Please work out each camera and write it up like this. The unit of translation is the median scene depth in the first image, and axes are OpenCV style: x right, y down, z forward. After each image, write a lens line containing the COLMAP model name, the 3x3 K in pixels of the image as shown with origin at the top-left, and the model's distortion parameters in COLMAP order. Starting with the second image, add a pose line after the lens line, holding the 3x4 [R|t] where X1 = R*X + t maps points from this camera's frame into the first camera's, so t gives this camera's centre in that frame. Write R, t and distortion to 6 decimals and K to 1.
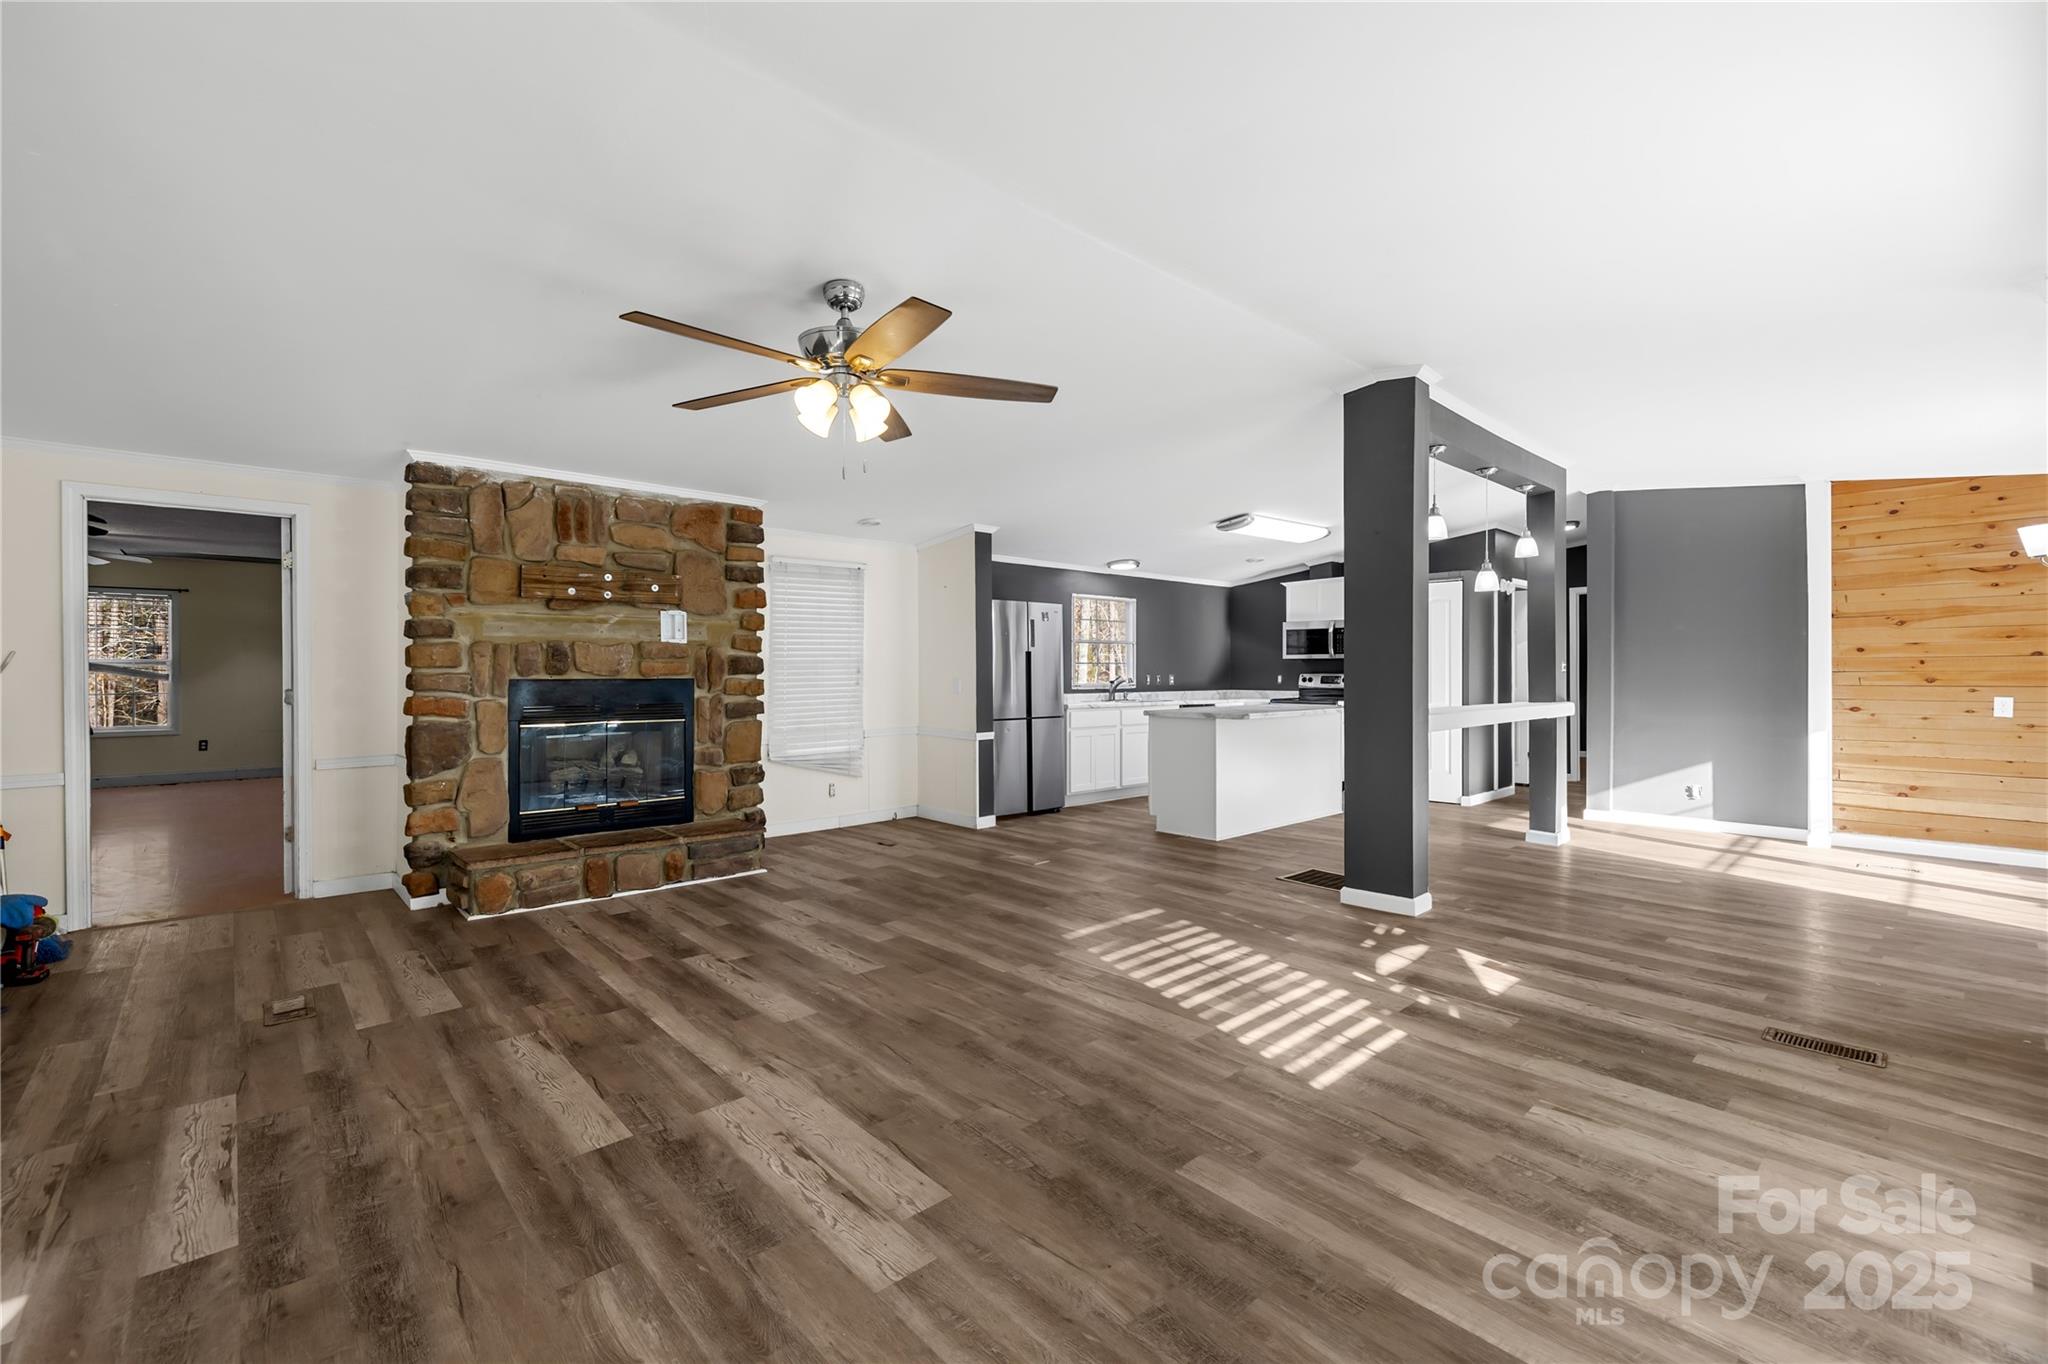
lens RADIAL K [[874.4, 0, 1019.5], [0, 874.4, 675.5], [0, 0, 1]] dist [0.001803, -0.001143]
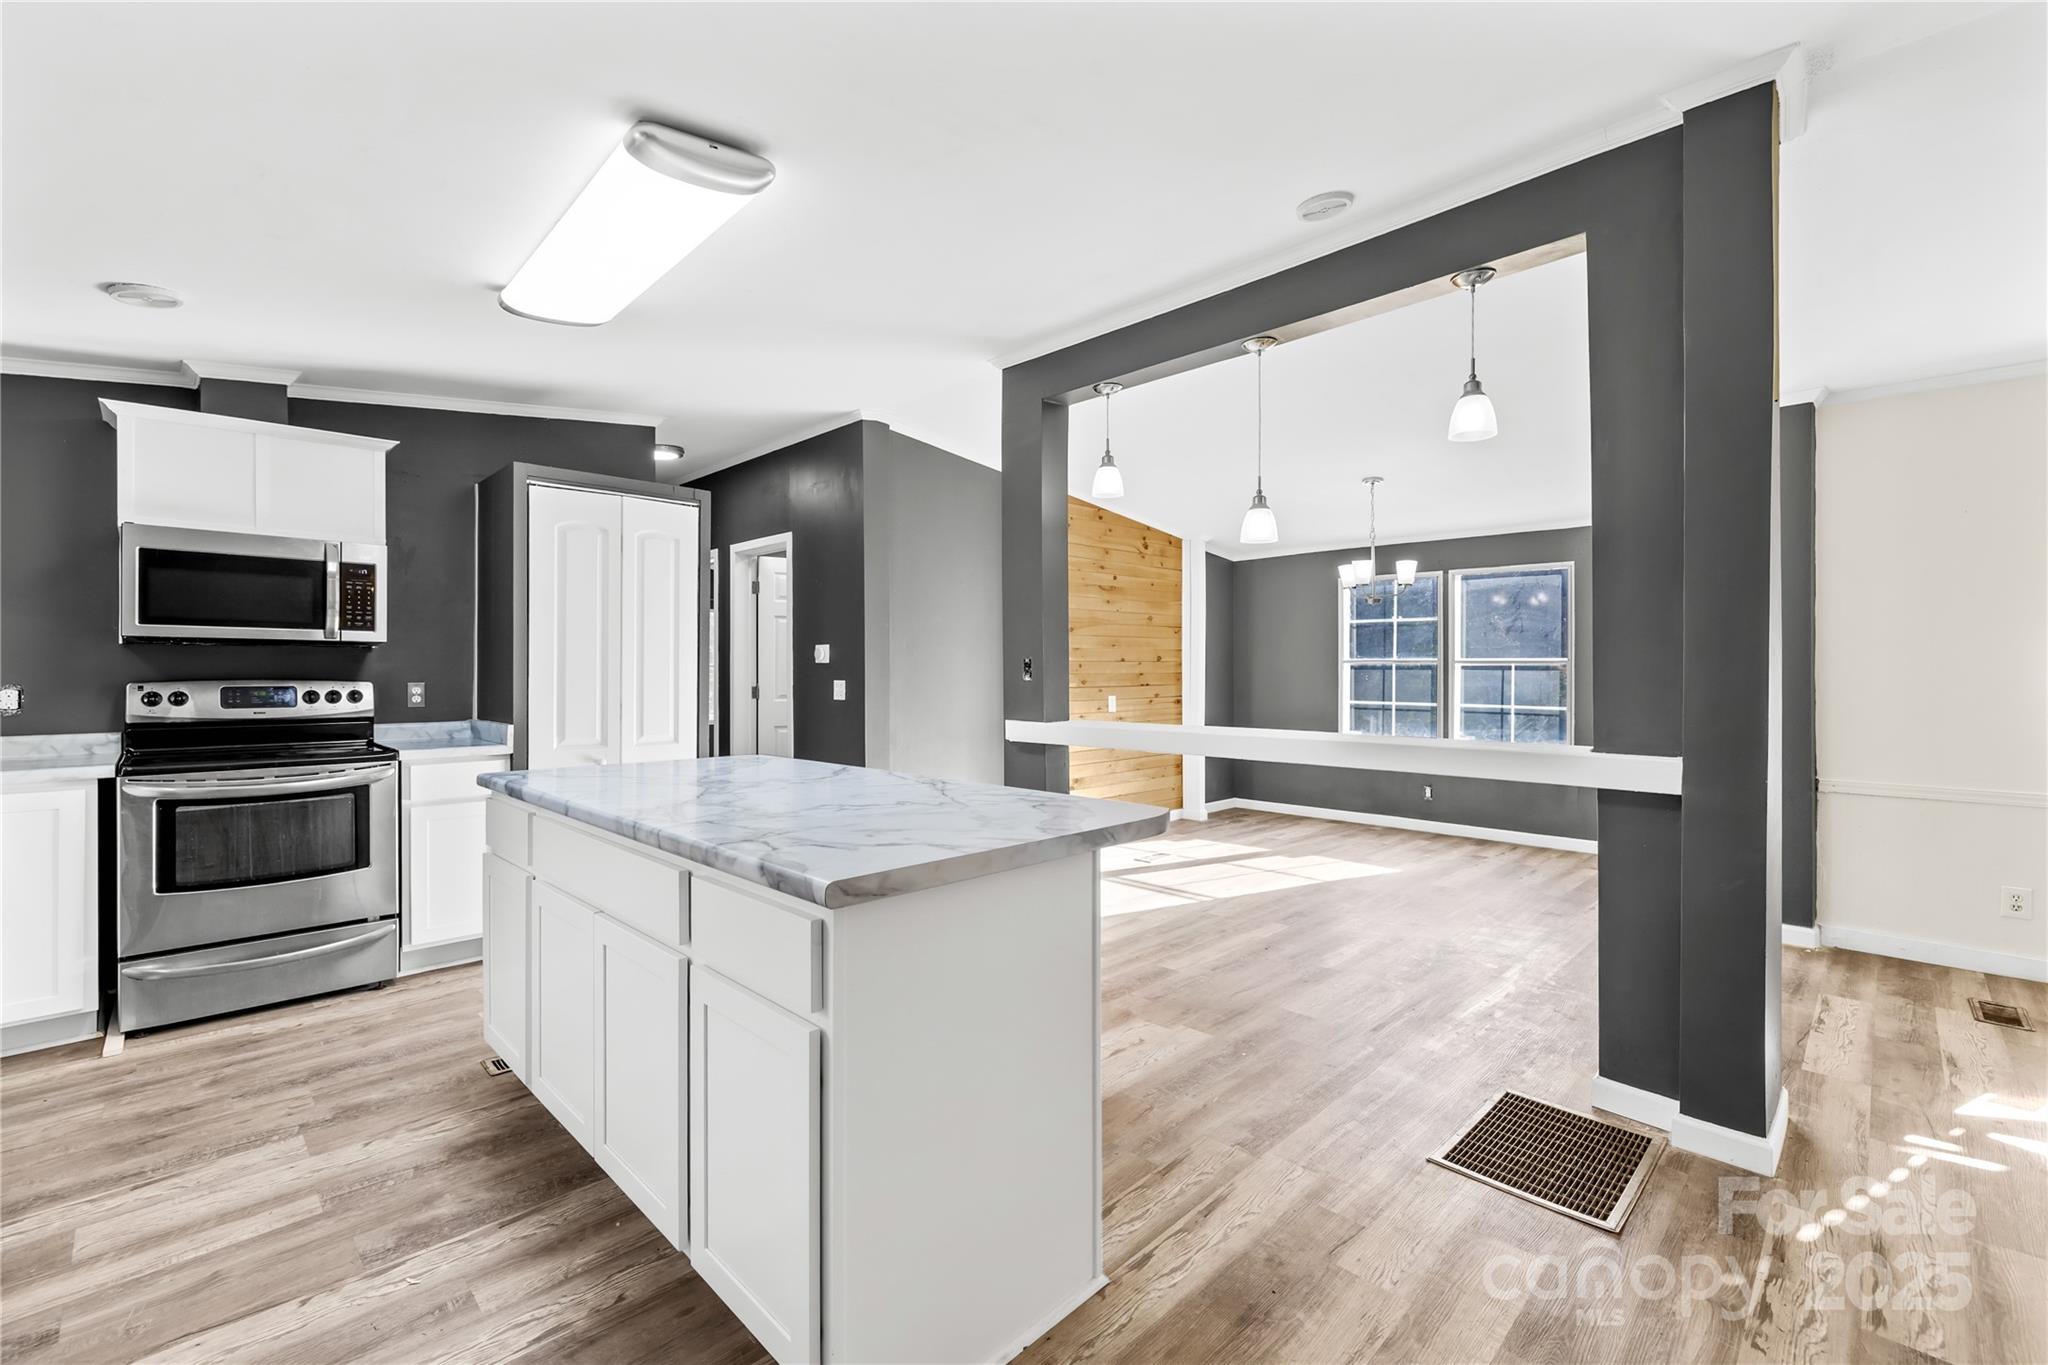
lens RADIAL K [[874.4, 0, 1029.0], [0, 874.4, 676.9], [0, 0, 1]] dist [0.001803, -0.001143]
pose [[-0.052239, -0.005105, 0.998622, -0.099753], [0.003131, 0.999981, 0.005276, -0.011767], [-0.998630, 0.003403, -0.052222, 1.729210]]
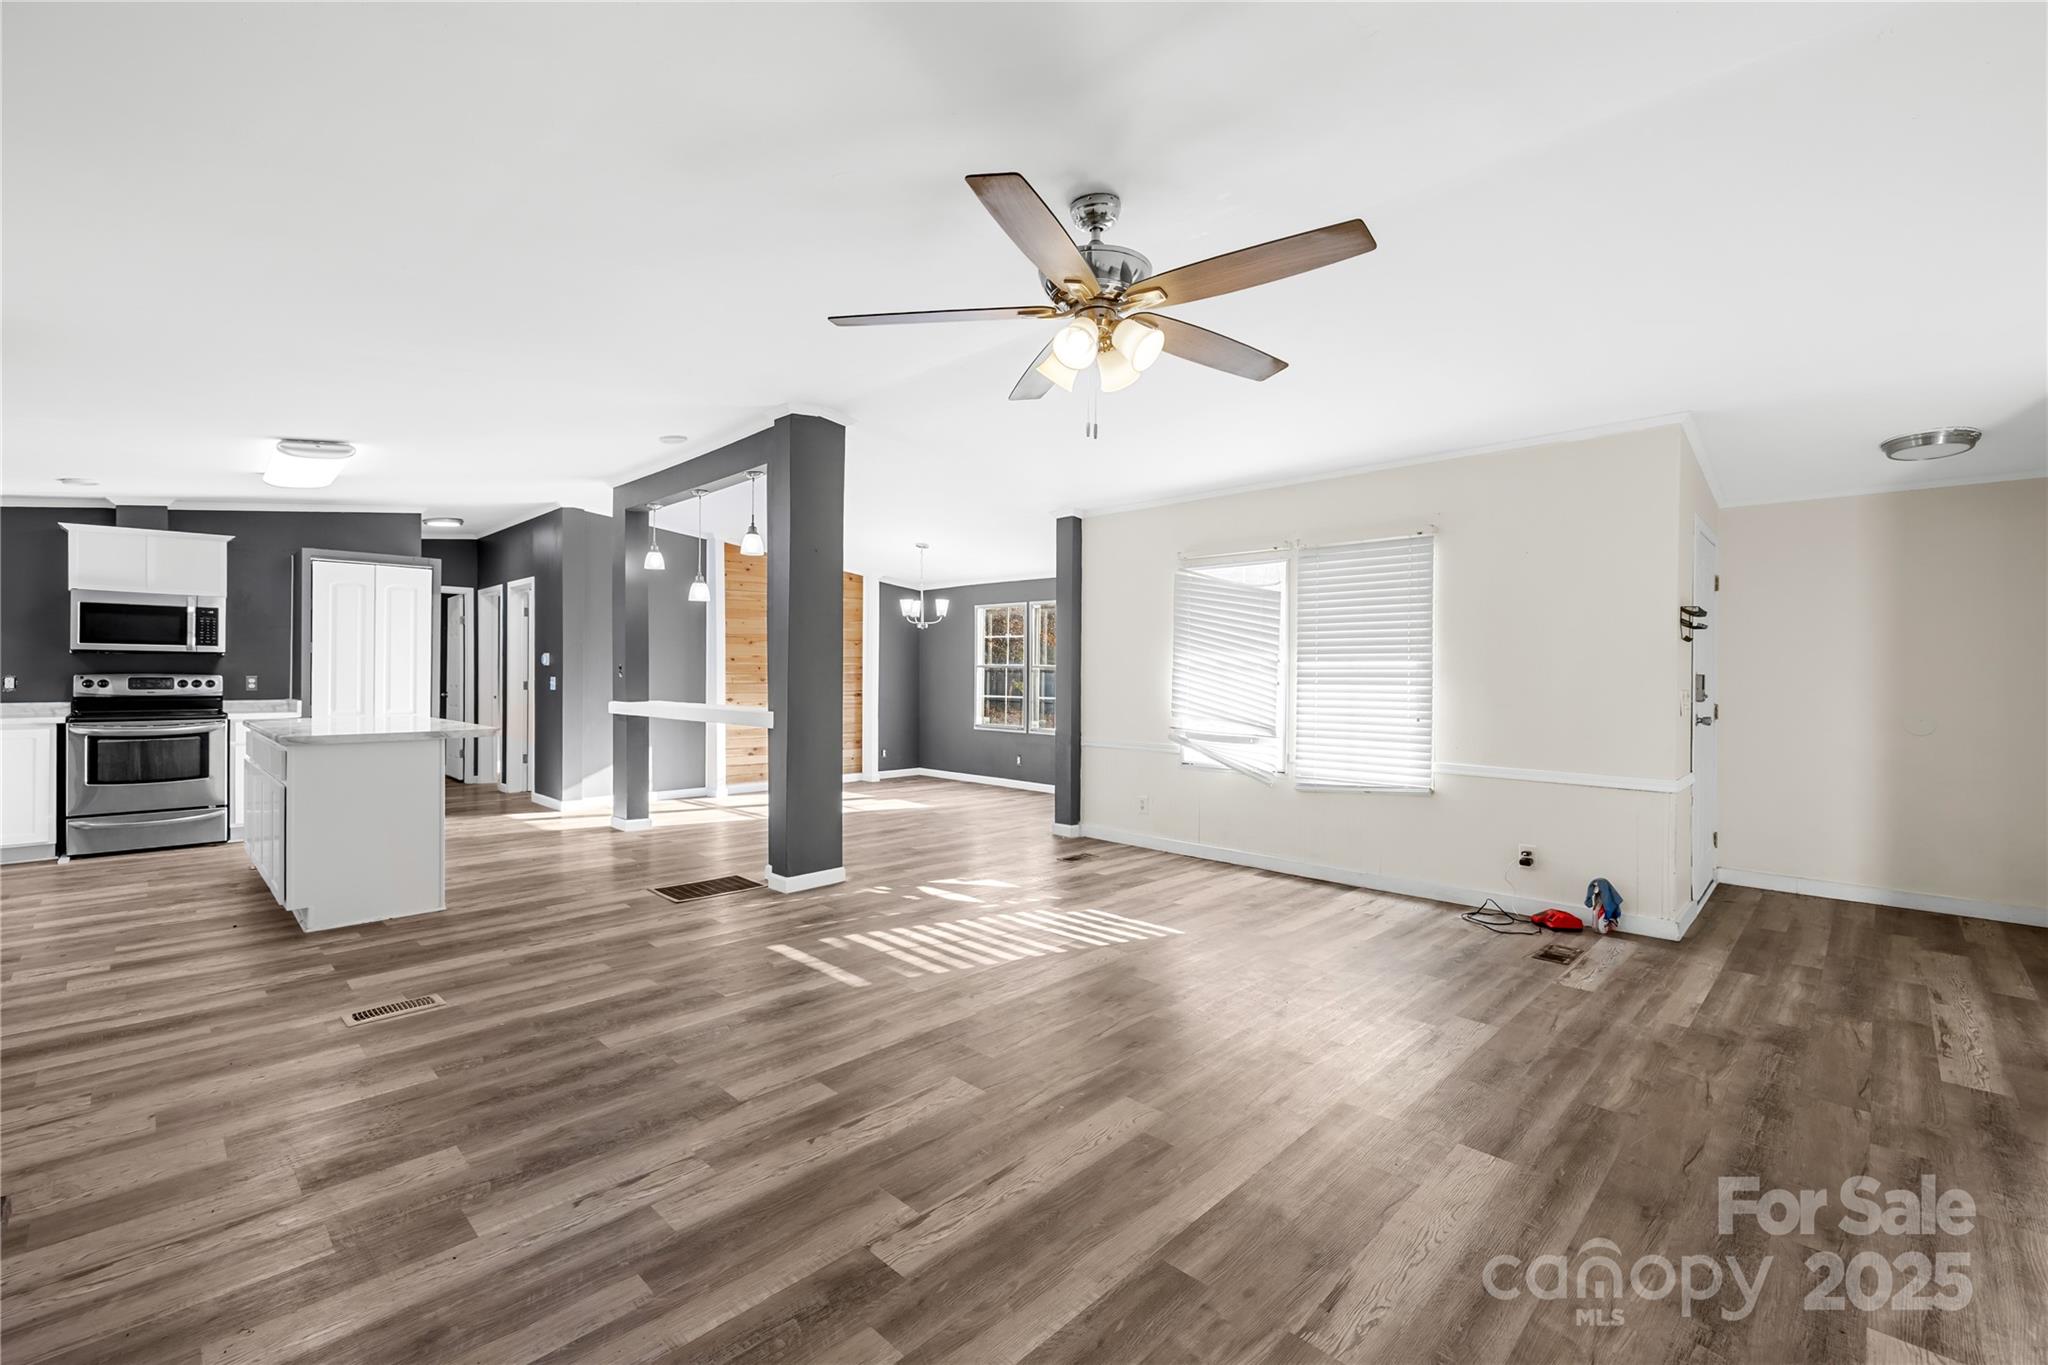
lens RADIAL K [[874.4, 0, 1014.0], [0, 874.4, 677.5], [0, 0, 1]] dist [0.001803, -0.001143]
pose [[-0.058350, -0.002844, 0.998292, -0.870856], [-0.002185, 0.999994, 0.002721, -0.006561], [-0.998294, -0.002022, -0.058356, 0.967098]]
